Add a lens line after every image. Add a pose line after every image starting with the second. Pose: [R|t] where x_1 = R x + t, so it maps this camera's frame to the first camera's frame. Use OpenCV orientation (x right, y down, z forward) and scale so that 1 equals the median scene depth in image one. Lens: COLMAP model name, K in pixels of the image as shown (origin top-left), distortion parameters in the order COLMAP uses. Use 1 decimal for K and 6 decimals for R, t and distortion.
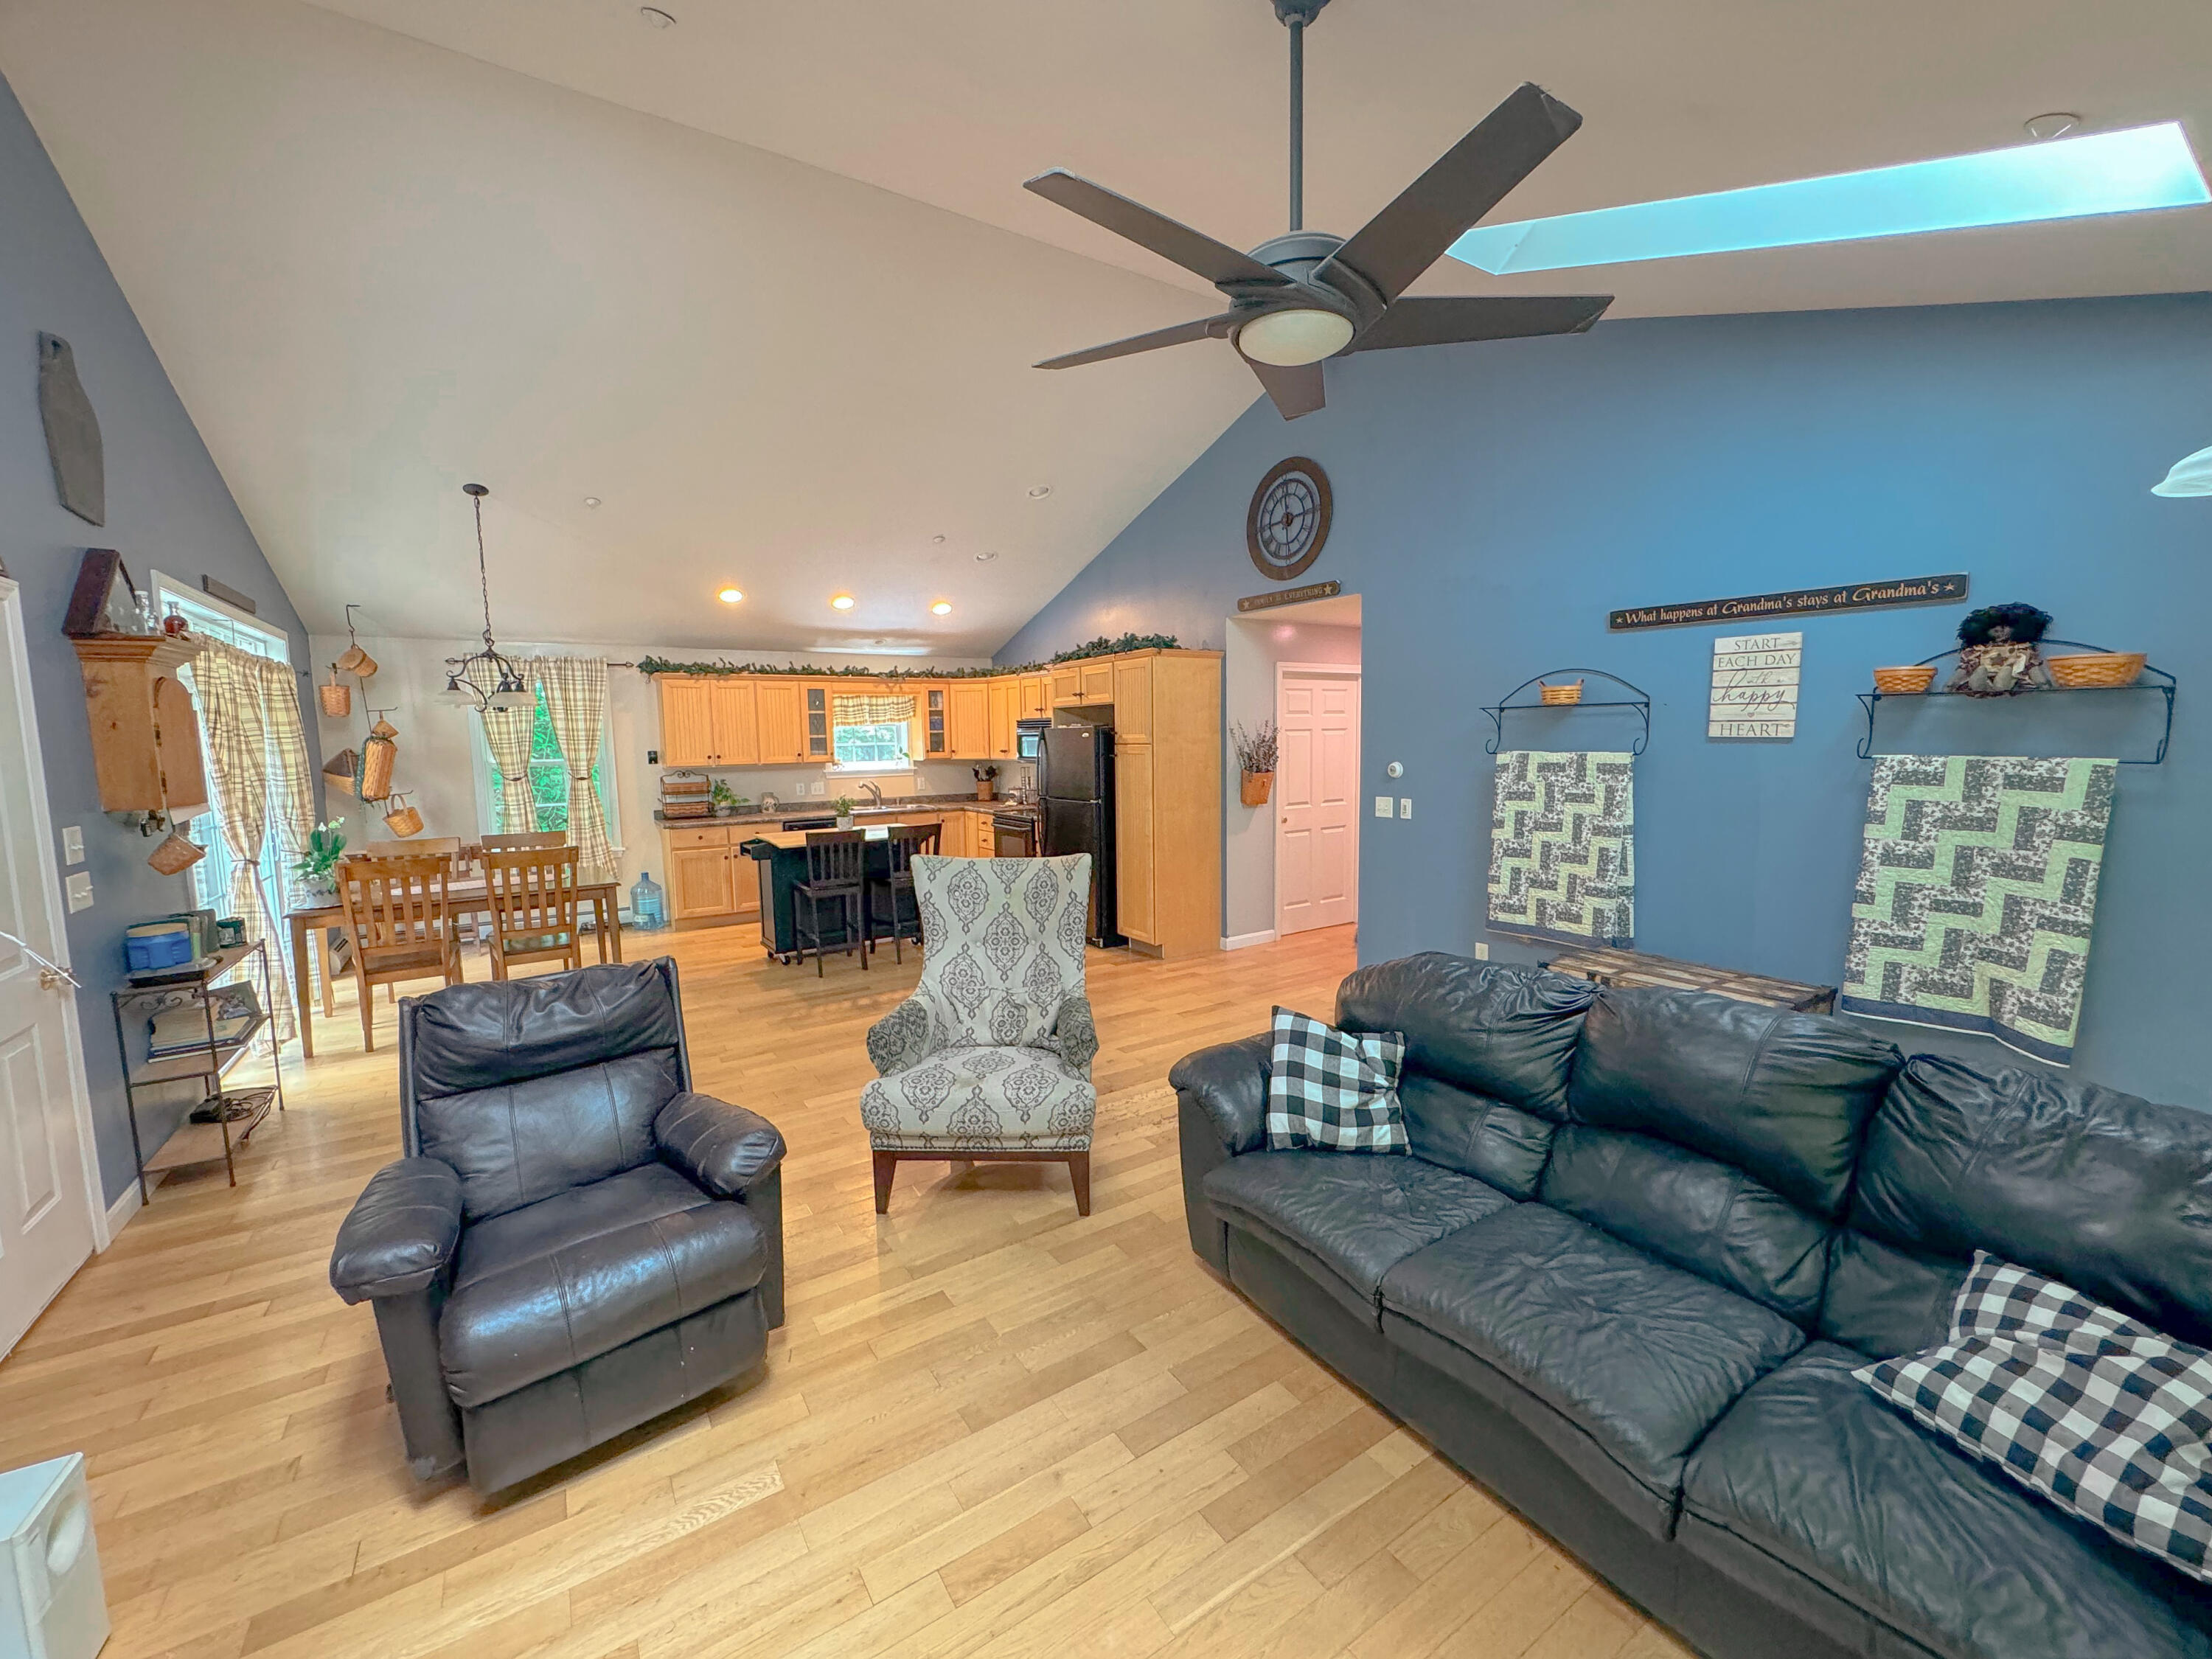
lens RADIAL K [[881.9, 0, 1103.4], [0, 881.9, 832.1], [0, 0, 1]] dist [-0.002116, 0.000136]
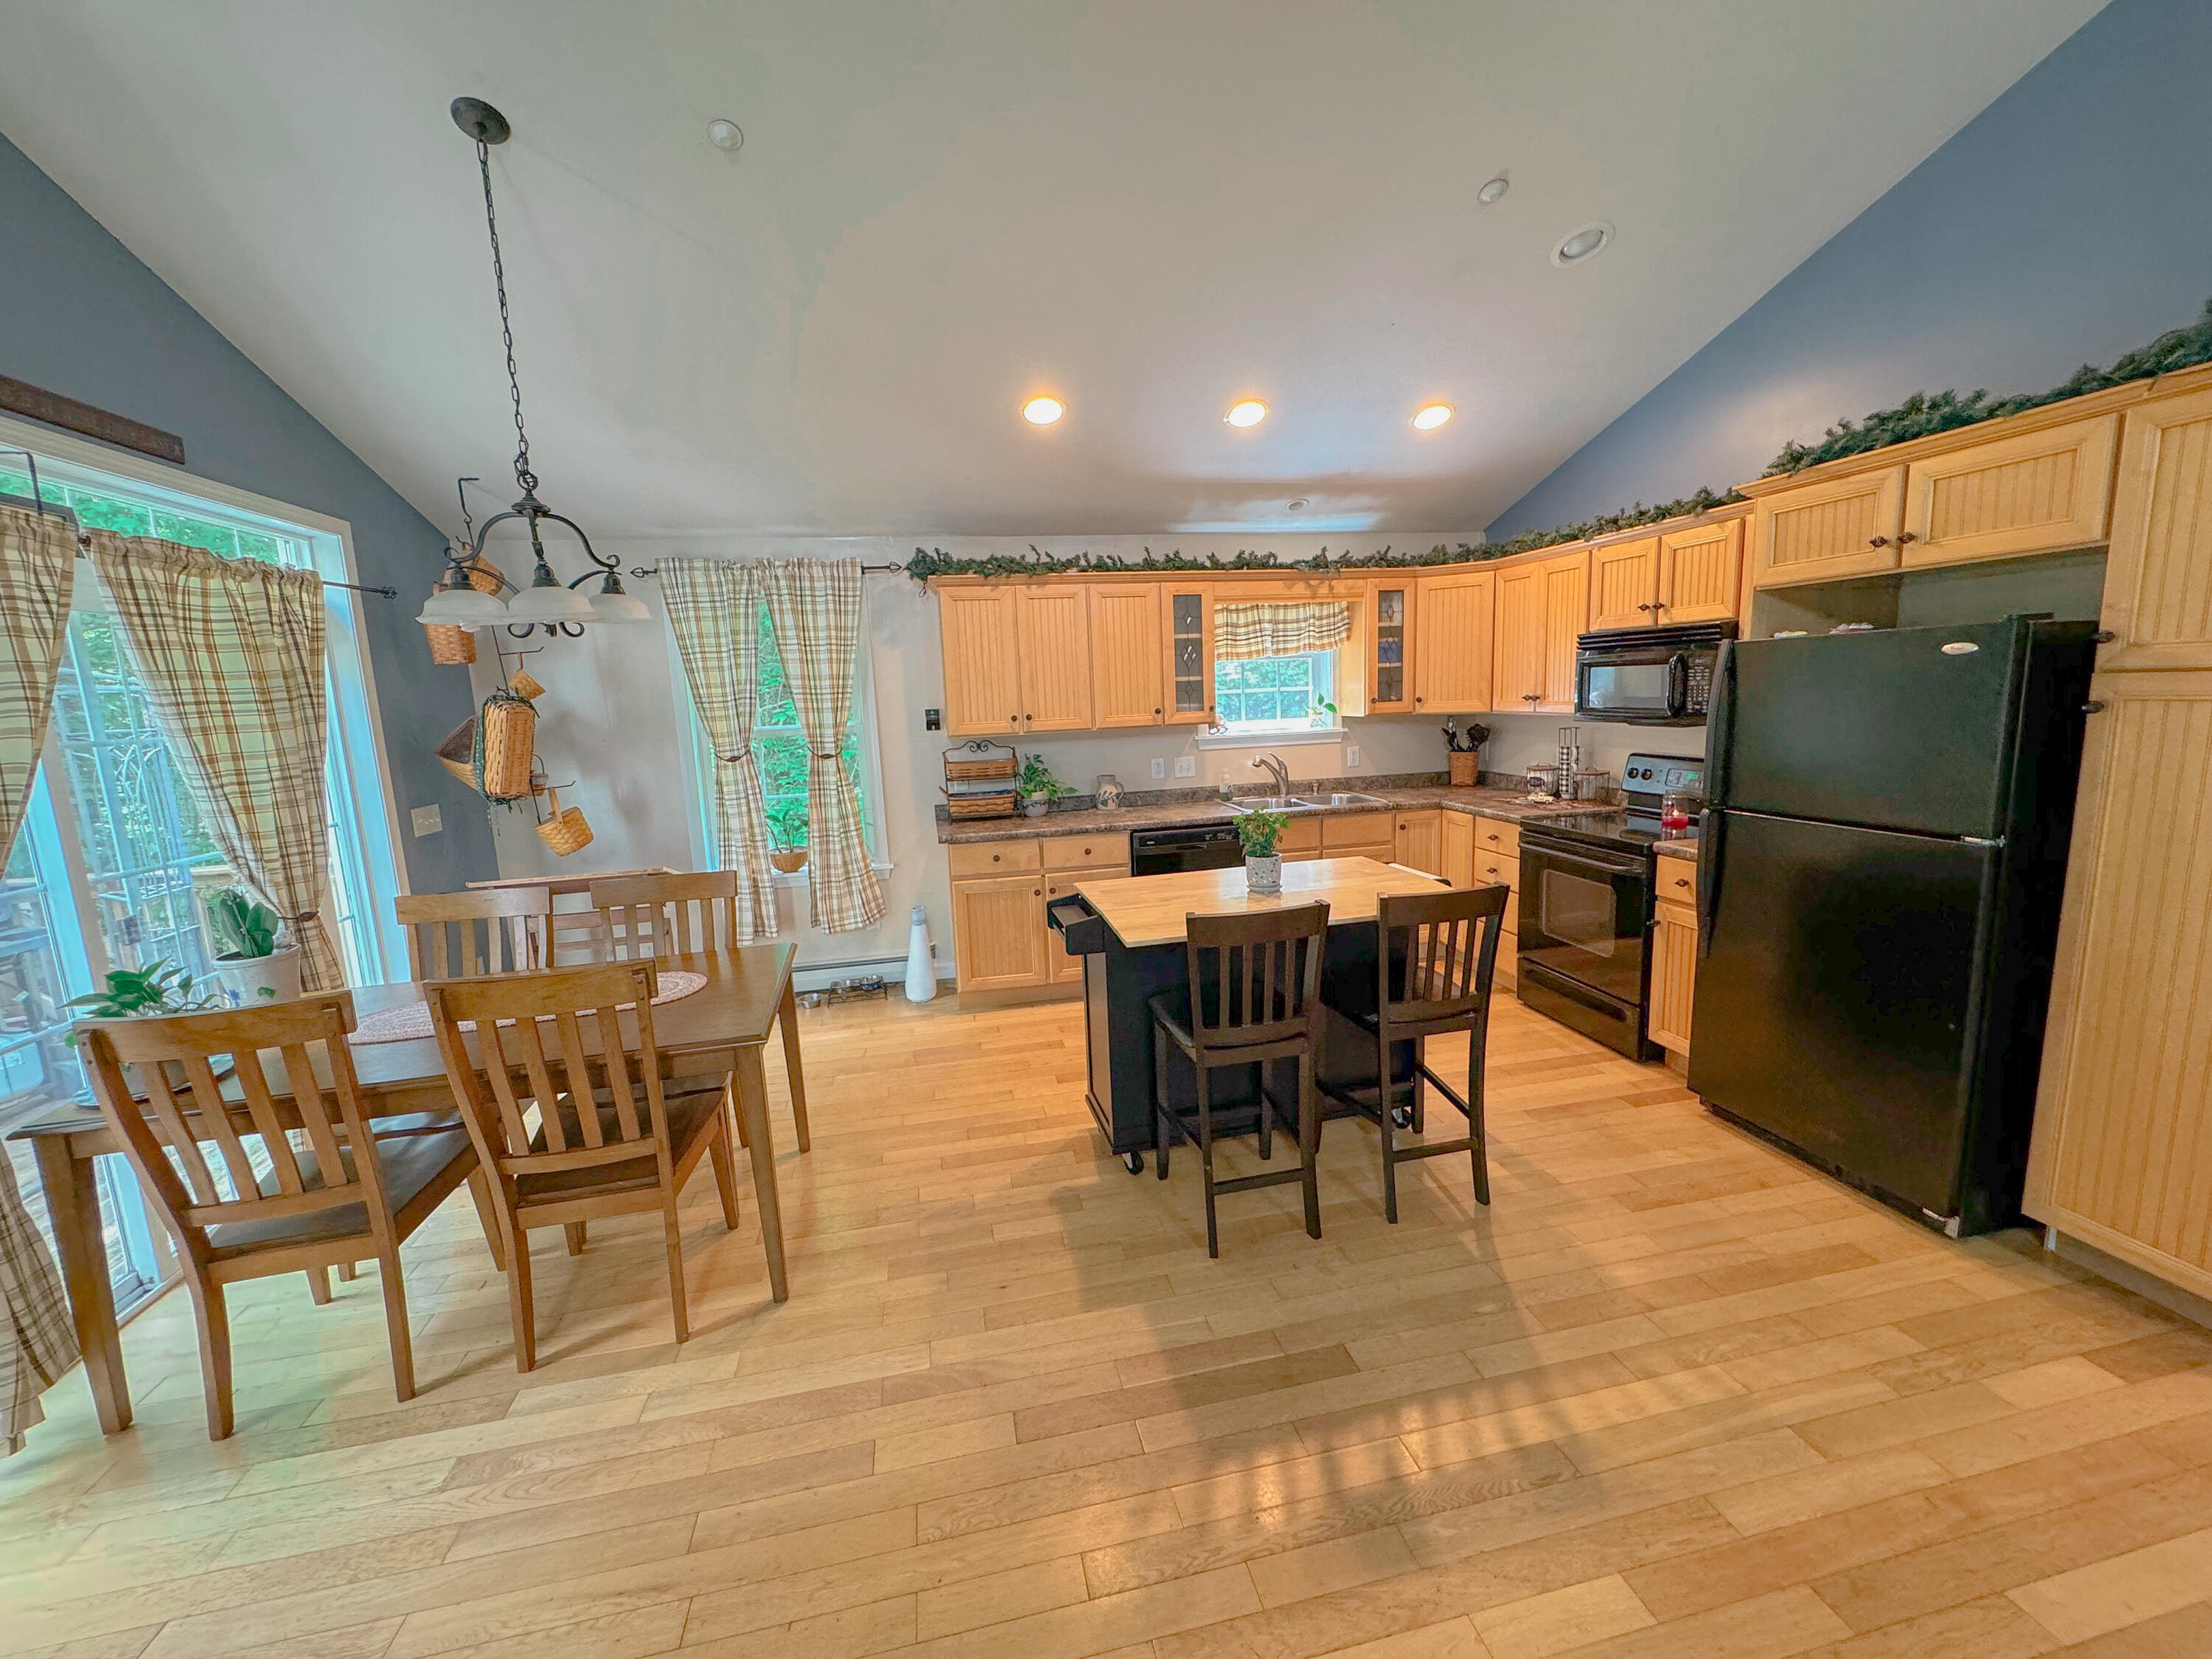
lens RADIAL K [[881.9, 0, 1104.9], [0, 881.9, 828.9], [0, 0, 1]] dist [-0.002116, 0.000136]
pose [[0.931168, 0.033885, -0.363012, -0.245517], [-0.013111, 0.998140, 0.059539, -0.066437], [0.364354, -0.050681, 0.929880, 0.663667]]
